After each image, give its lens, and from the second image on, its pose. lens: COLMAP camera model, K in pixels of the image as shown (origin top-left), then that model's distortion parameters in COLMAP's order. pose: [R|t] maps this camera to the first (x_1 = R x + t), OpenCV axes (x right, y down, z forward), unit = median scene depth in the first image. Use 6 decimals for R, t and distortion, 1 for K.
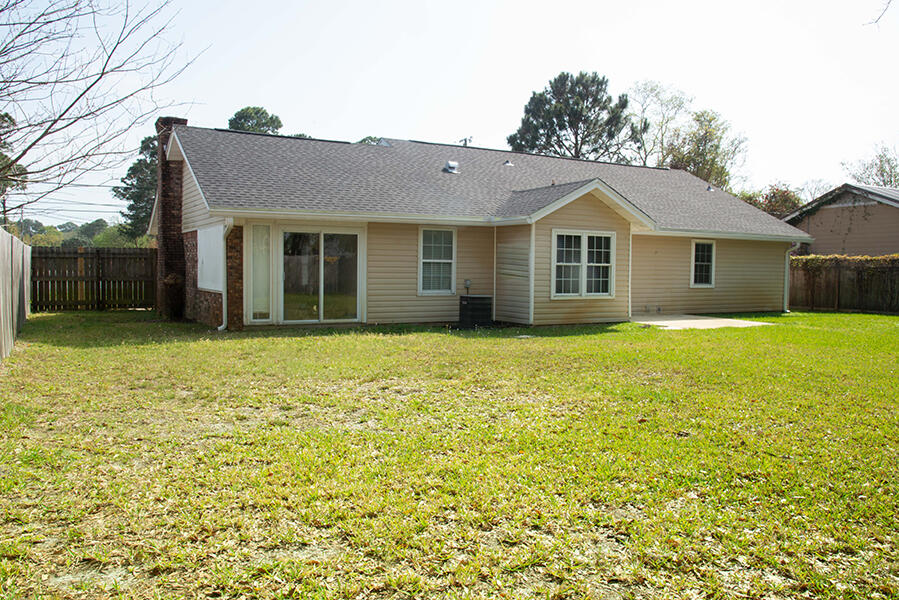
lens RADIAL K [[691.3, 0, 451.7], [0, 691.3, 301.7], [0, 0, 1]] dist [-0.034737, 0.036184]
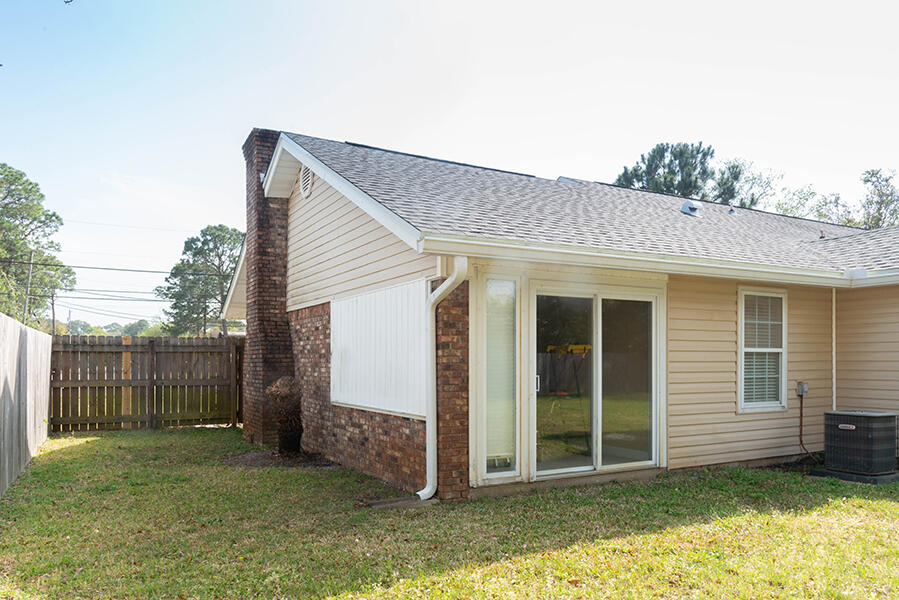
lens RADIAL K [[619.2, 0, 448.6], [0, 619.2, 358.2], [0, 0, 1]] dist [0.011031, -0.012362]
pose [[0.999855, -0.010815, -0.013185, -0.235853], [0.010099, 0.998533, -0.053197, -0.024594], [0.013741, 0.053056, 0.998497, 0.432189]]
